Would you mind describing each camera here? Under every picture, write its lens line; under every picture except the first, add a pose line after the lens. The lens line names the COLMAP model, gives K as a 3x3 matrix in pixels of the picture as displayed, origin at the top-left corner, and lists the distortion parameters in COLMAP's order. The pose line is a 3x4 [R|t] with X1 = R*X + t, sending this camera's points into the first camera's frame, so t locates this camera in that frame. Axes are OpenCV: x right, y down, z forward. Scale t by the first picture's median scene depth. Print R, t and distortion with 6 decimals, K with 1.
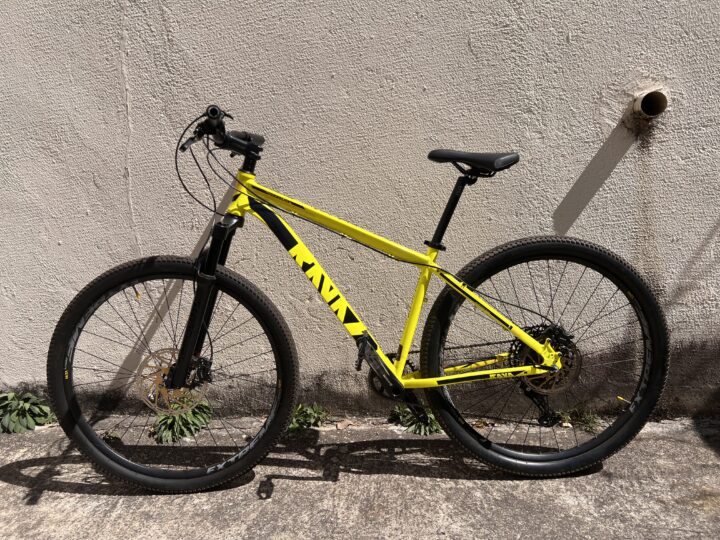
lens RADIAL K [[546.6, 0, 360.0], [0, 546.6, 270.0], [0, 0, 1]] dist [-0.001444, 0.000562]
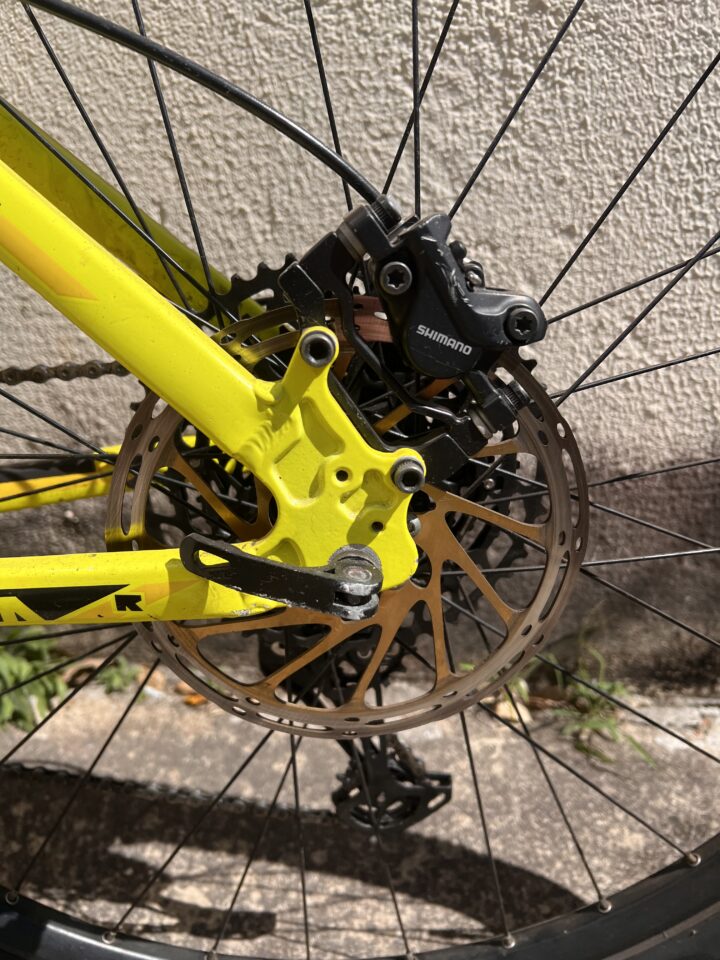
lens RADIAL K [[728.8, 0, 360.0], [0, 728.8, 480.0], [0, 0, 1]] dist [-0.001444, 0.000562]
pose [[0.997301, 0.039220, 0.062064, 0.344763], [-0.051522, 0.976114, 0.211063, 0.123268], [-0.052303, -0.213691, 0.975500, 0.843433]]
